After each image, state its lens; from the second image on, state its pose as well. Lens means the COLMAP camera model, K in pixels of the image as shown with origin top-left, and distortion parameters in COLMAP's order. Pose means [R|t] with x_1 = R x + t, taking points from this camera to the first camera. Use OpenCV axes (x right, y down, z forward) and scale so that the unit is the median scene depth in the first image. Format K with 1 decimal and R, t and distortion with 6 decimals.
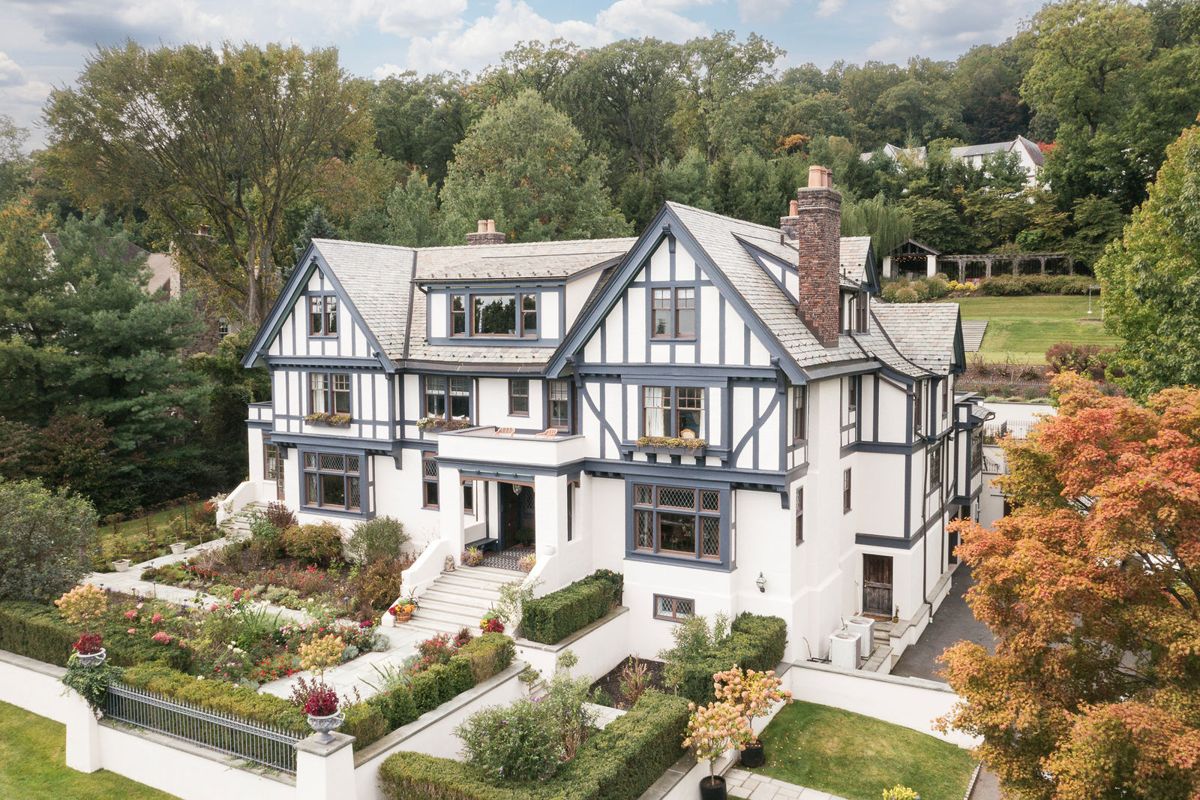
lens RADIAL K [[972.5, 0, 580.6], [0, 972.5, 377.2], [0, 0, 1]] dist [-0.026749, 0.015246]
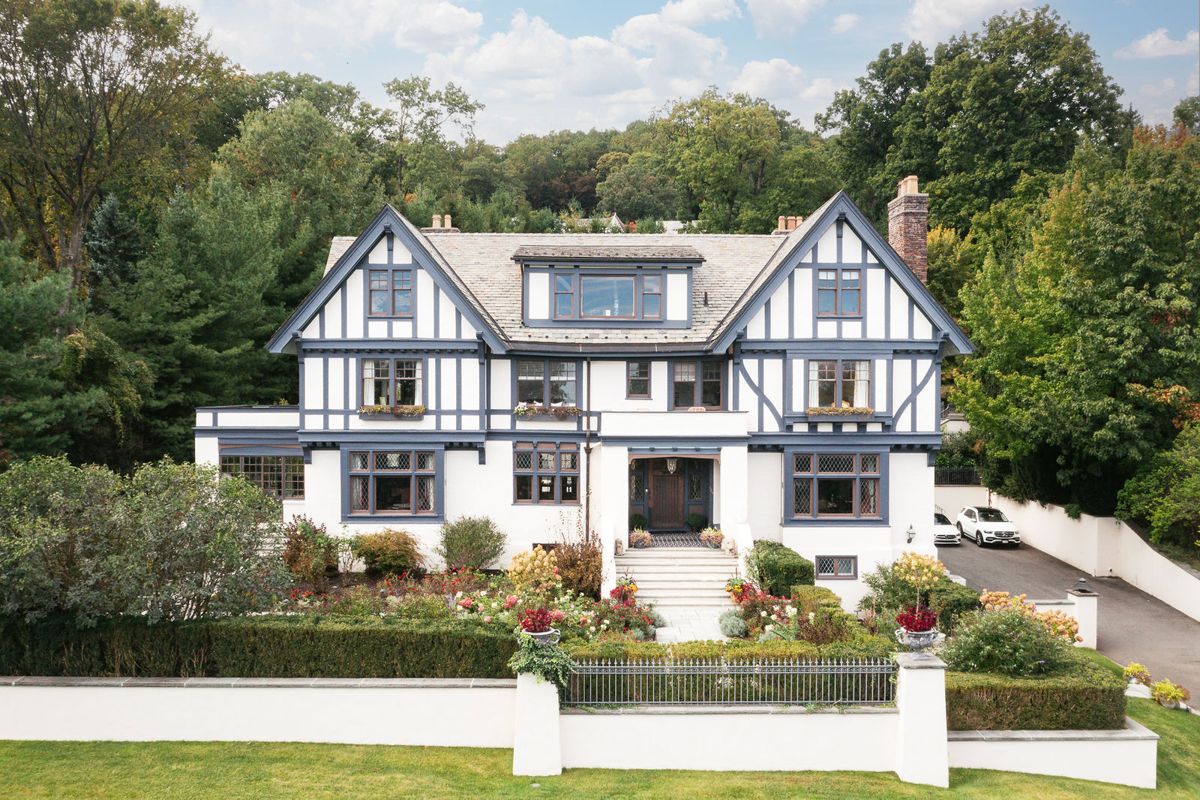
lens RADIAL K [[972.5, 0, 599.6], [0, 972.5, 401.9], [0, 0, 1]] dist [-0.026749, 0.015246]
pose [[0.870211, 0.001826, 0.492675, -0.564964], [0.021734, 0.998877, -0.042091, 0.081106], [-0.492199, 0.047336, 0.869195, 0.159353]]
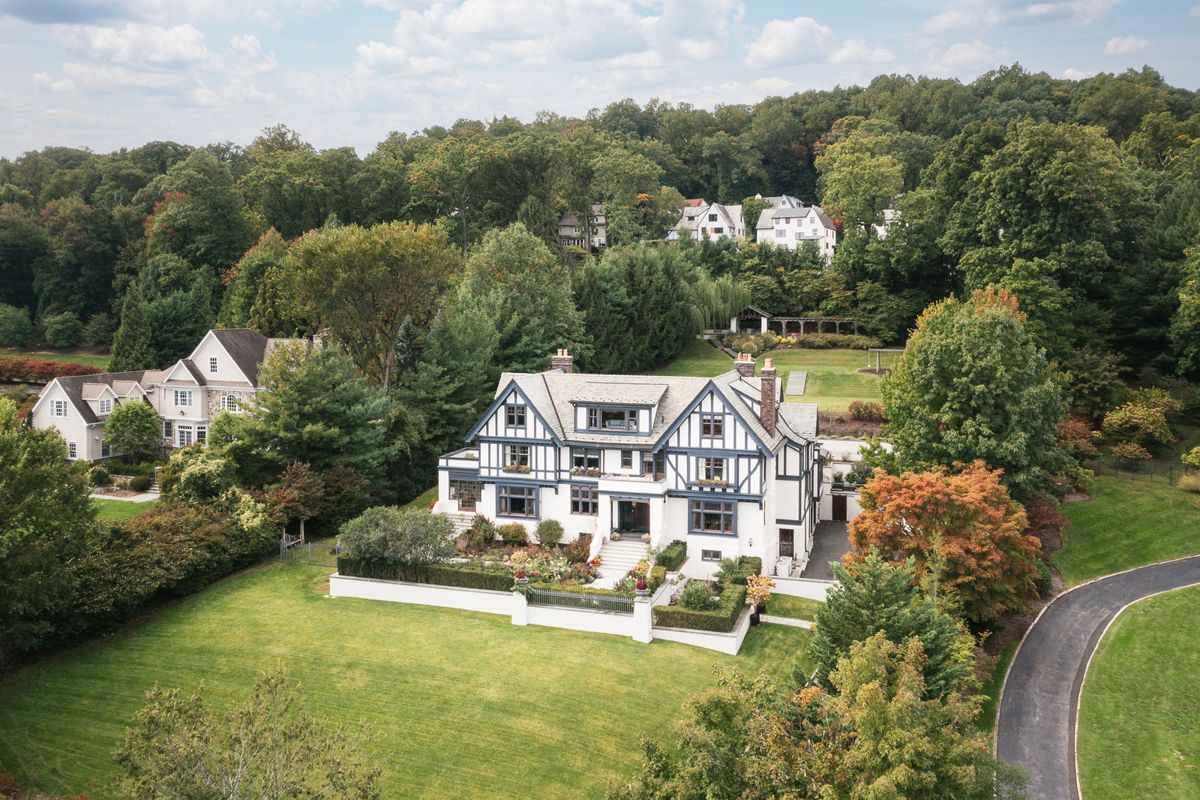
lens RADIAL K [[972.5, 0, 579.0], [0, 972.5, 311.4], [0, 0, 1]] dist [-0.026749, 0.015246]
pose [[0.979330, 0.007342, 0.202134, -0.570477], [0.003374, 0.998609, -0.052620, -0.181089], [-0.202239, 0.052214, 0.977943, -1.007134]]
